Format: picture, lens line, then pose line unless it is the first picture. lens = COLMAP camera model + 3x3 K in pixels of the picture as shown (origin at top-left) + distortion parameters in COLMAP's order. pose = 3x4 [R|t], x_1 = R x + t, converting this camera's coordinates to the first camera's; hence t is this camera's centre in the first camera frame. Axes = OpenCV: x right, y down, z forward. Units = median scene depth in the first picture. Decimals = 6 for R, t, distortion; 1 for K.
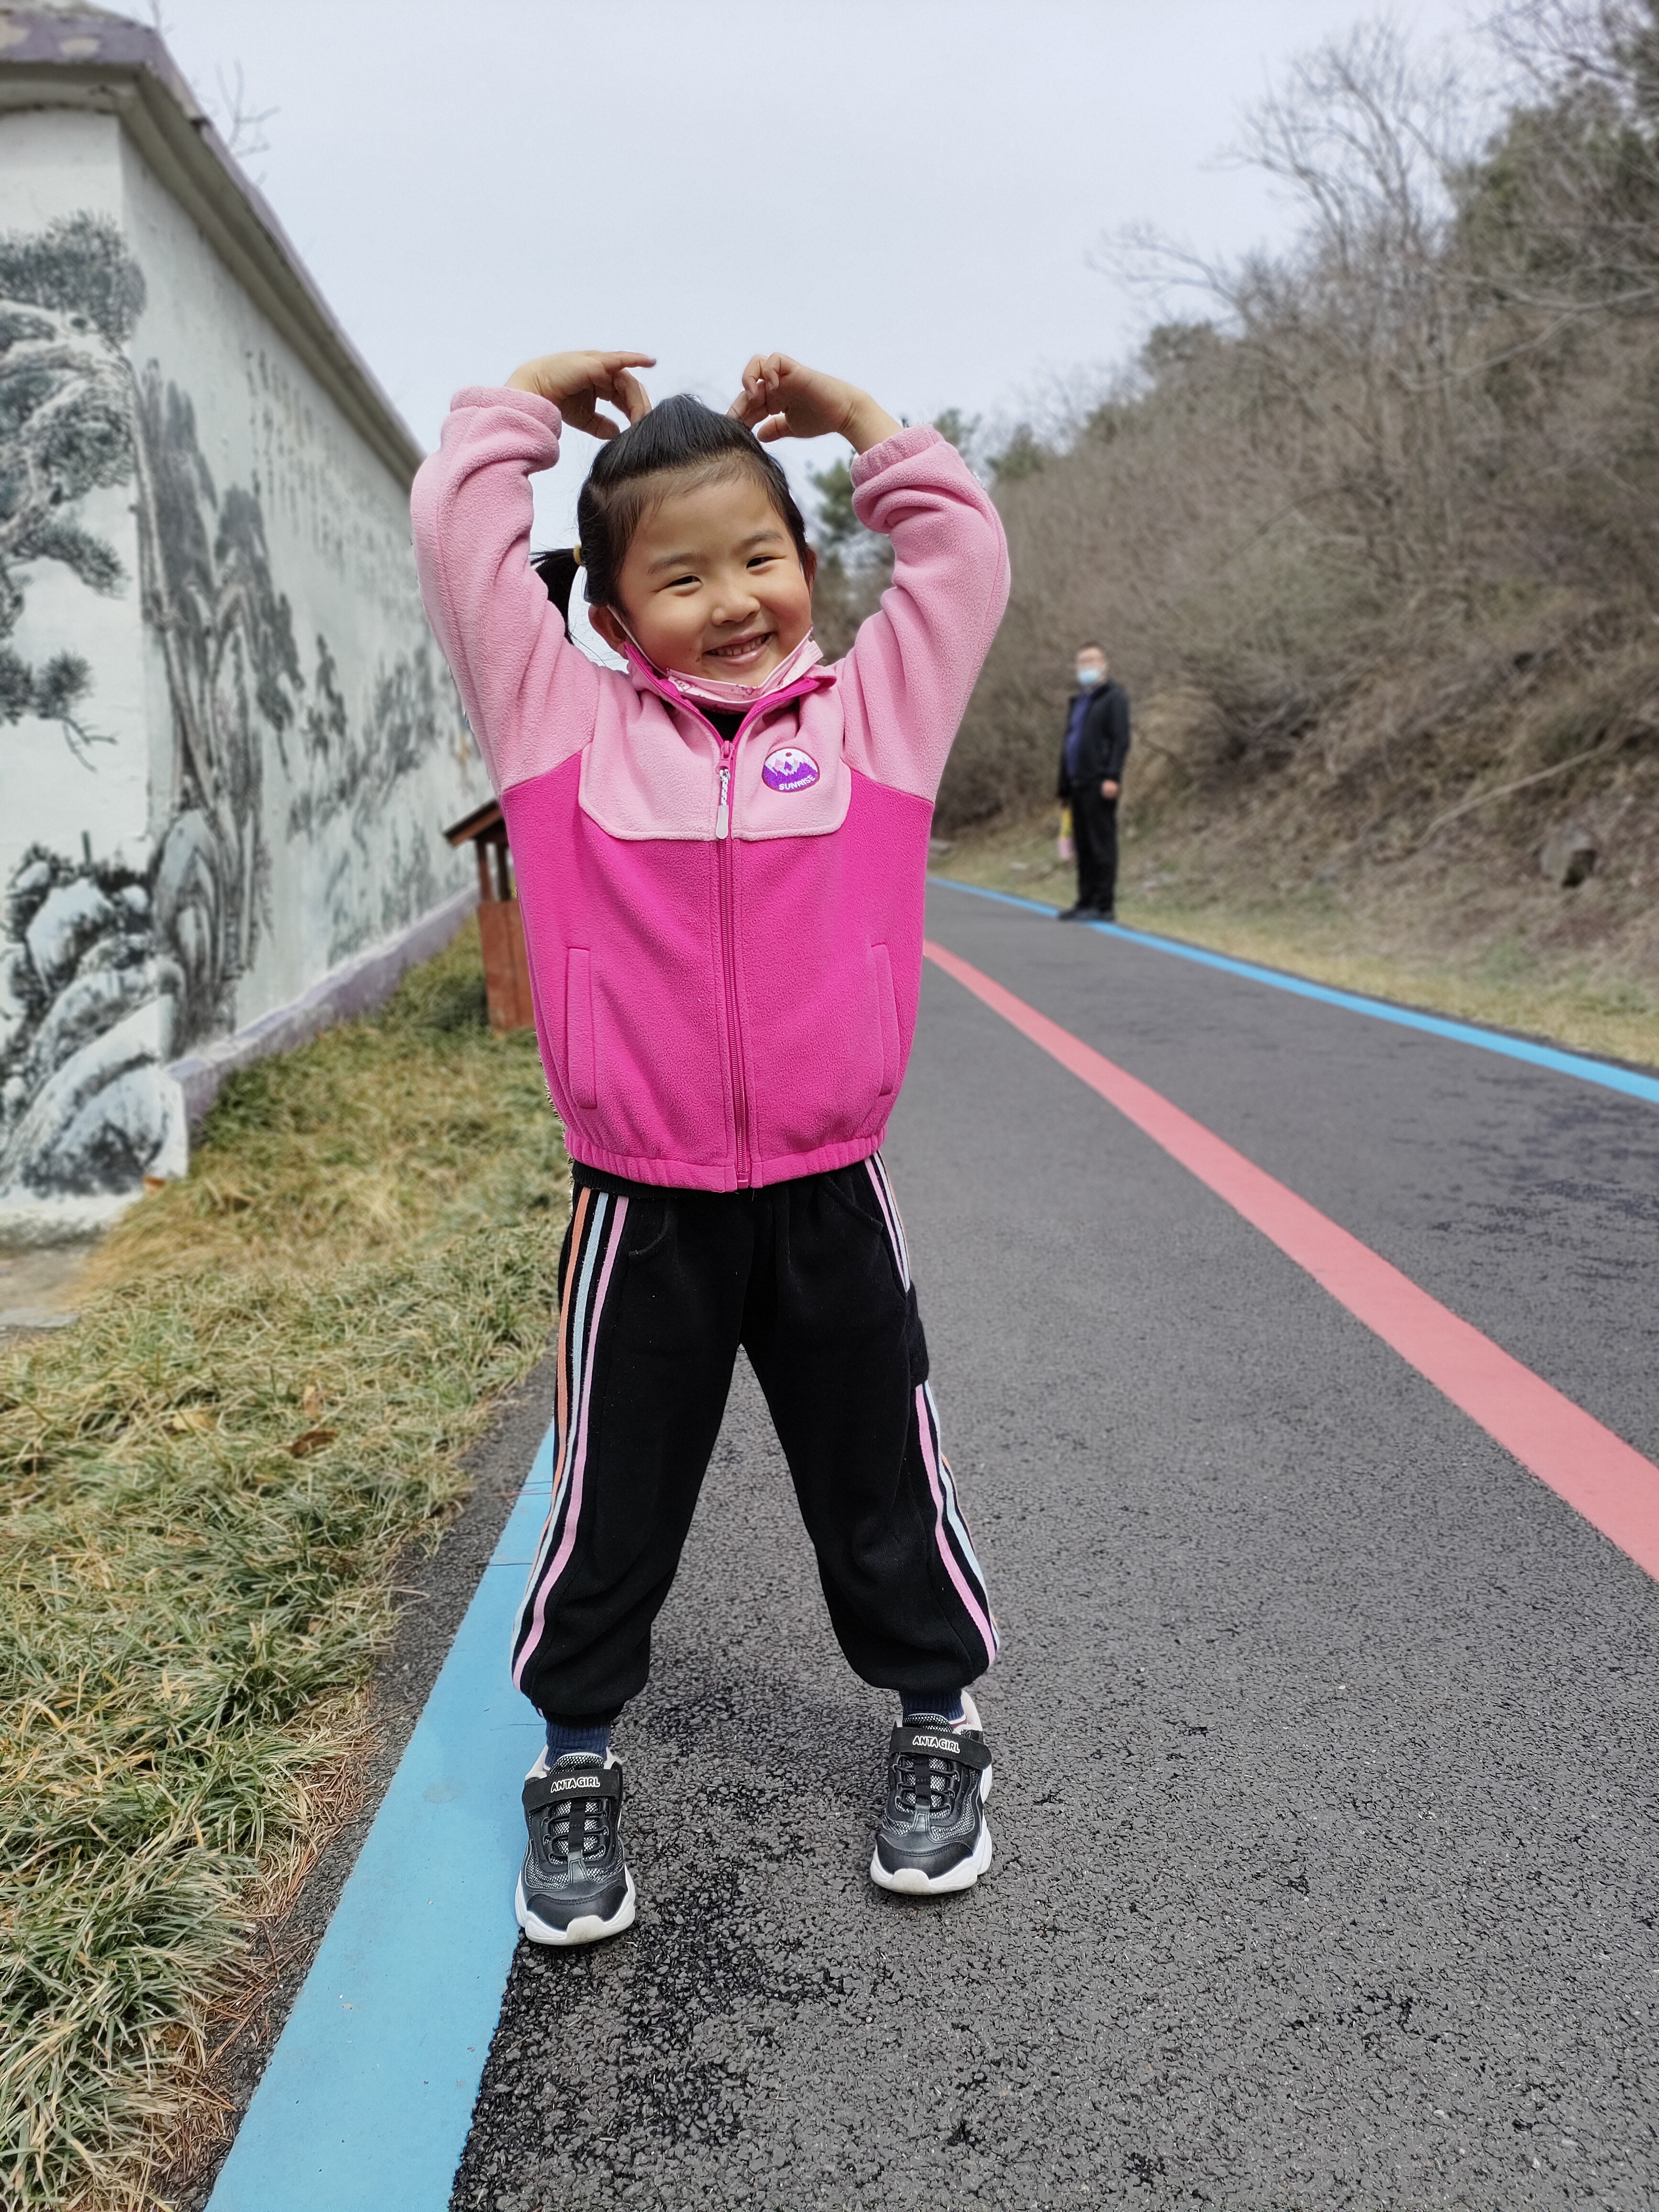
lens RADIAL K [[1757.1, 0, 846.7], [0, 1757.1, 1119.5], [0, 0, 1]] dist [0.077702, -0.093274]
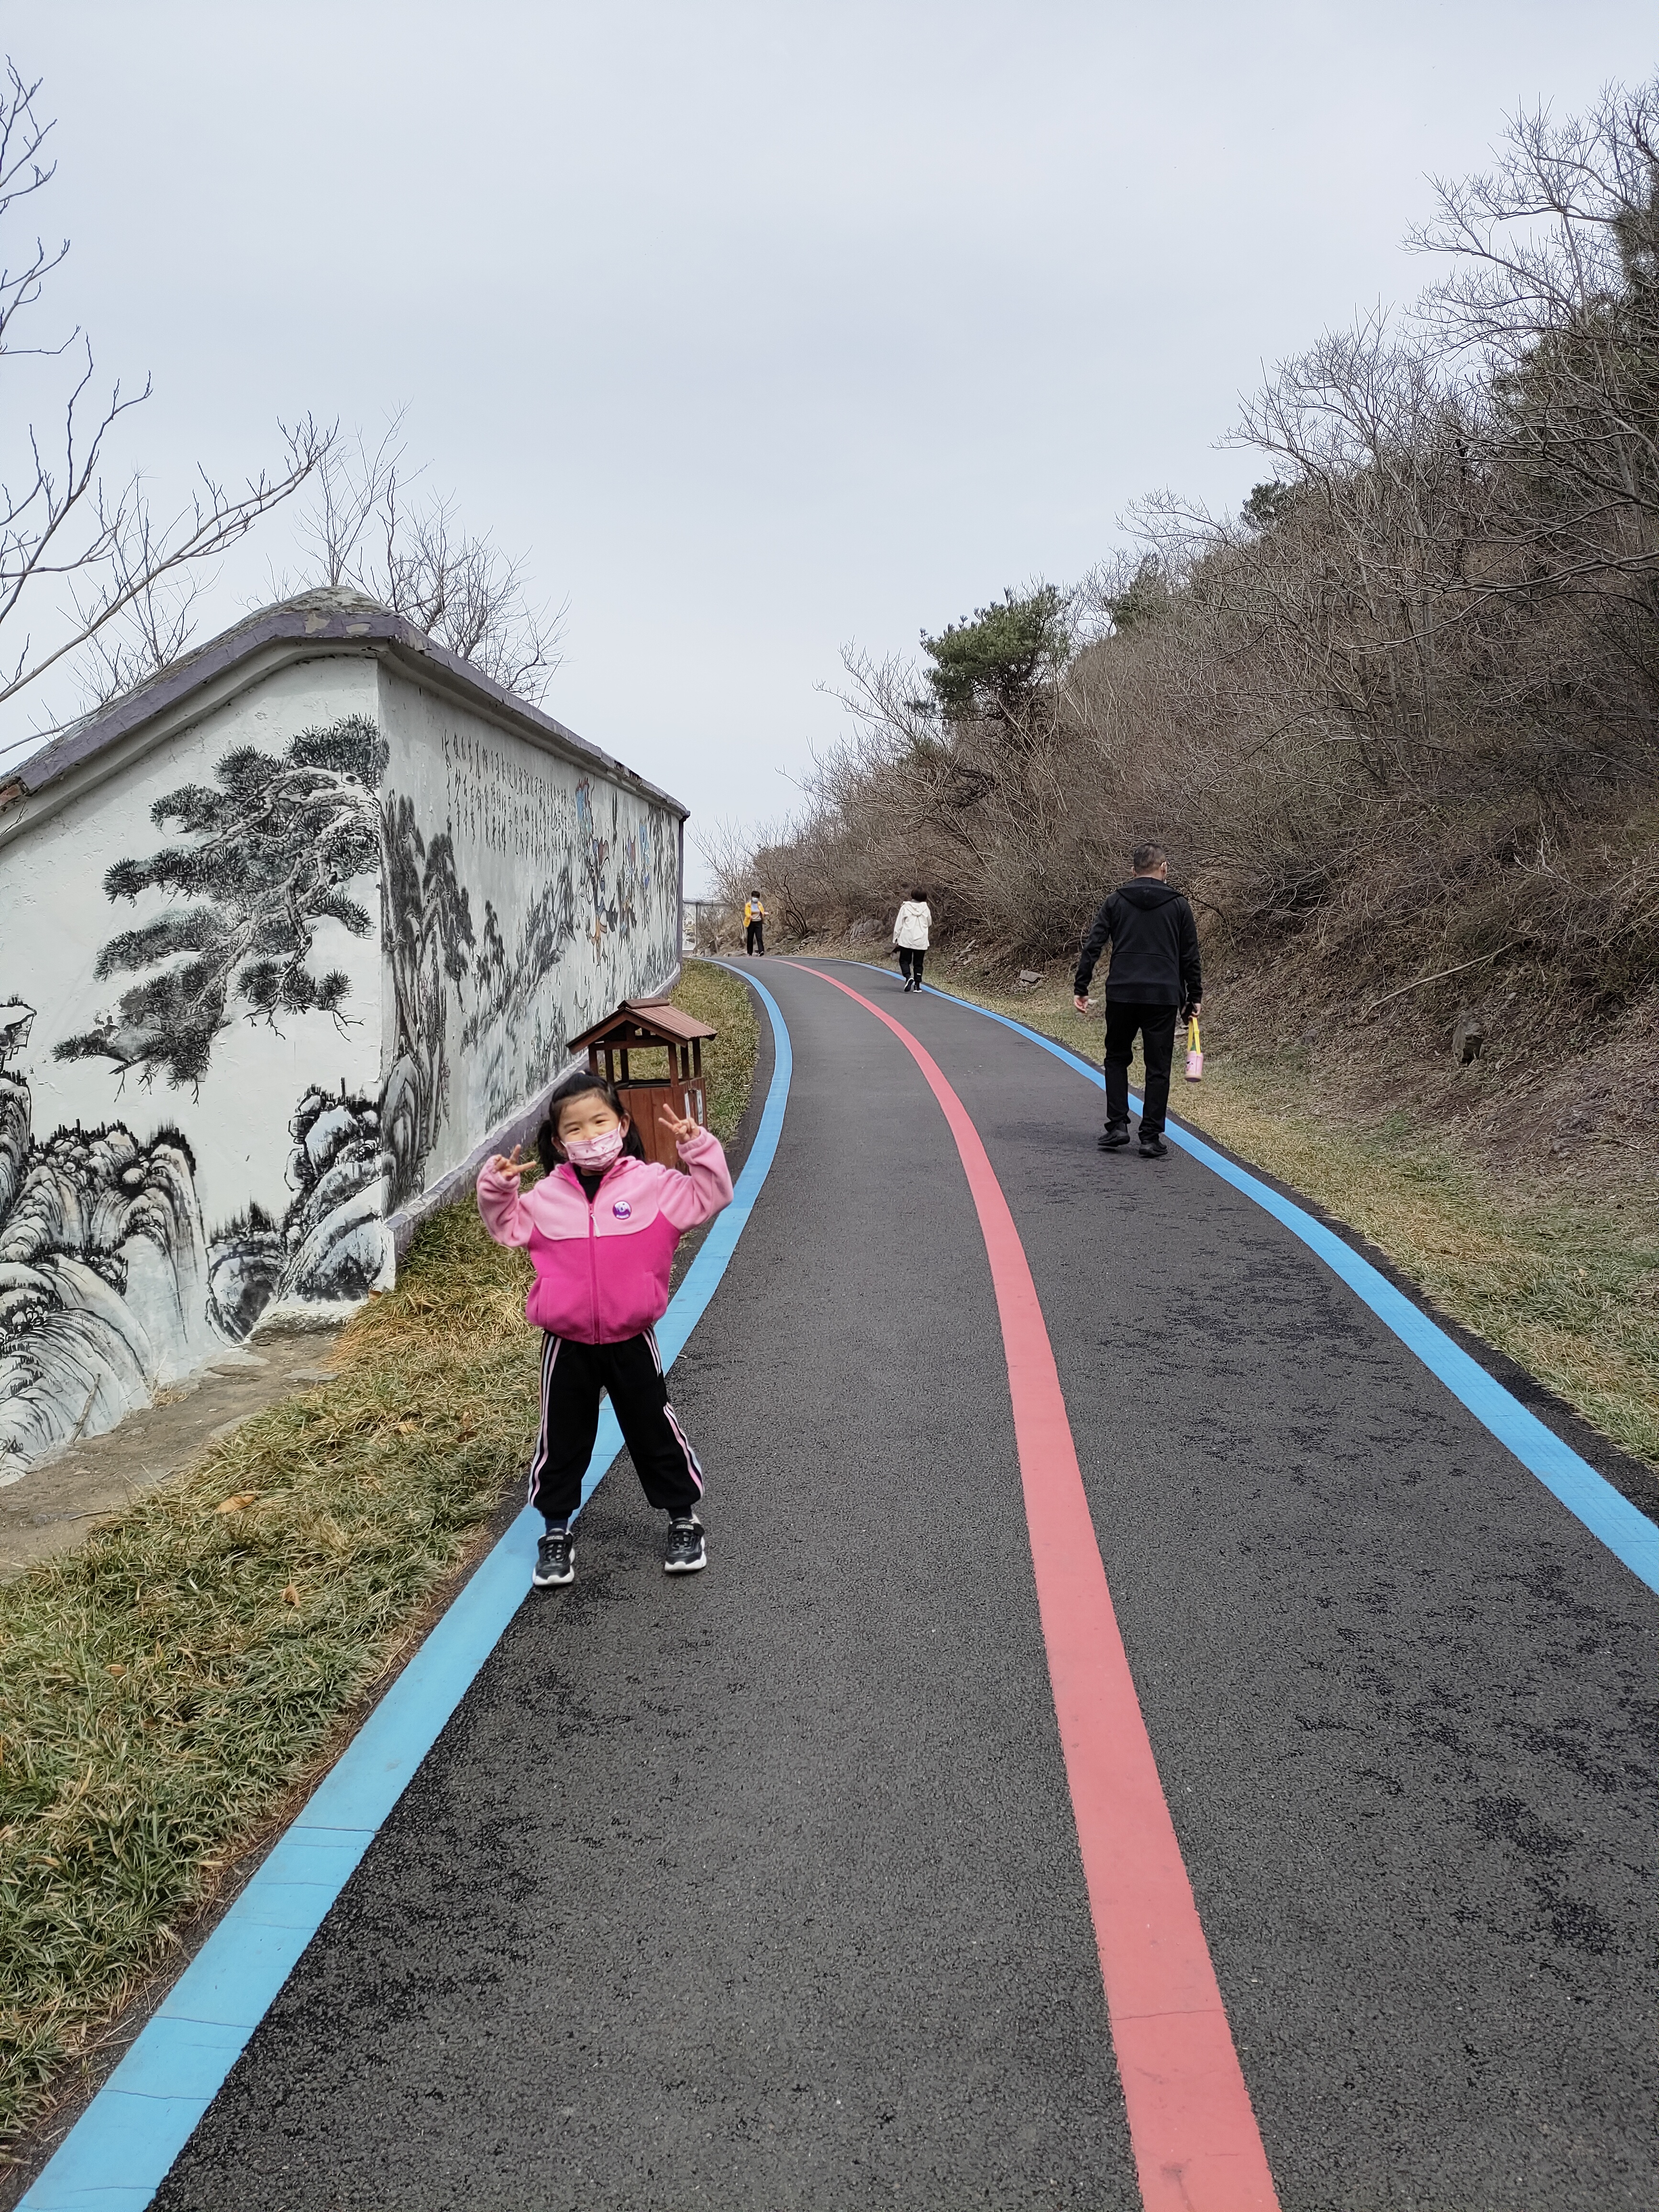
lens RADIAL K [[1757.1, 0, 820.3], [0, 1757.1, 1104.6], [0, 0, 1]] dist [0.077702, -0.093274]
pose [[0.995058, 0.011871, -0.098578, 0.169927], [-0.017484, 0.998262, -0.056276, -0.052779], [0.097739, 0.057721, 0.993537, -0.569984]]
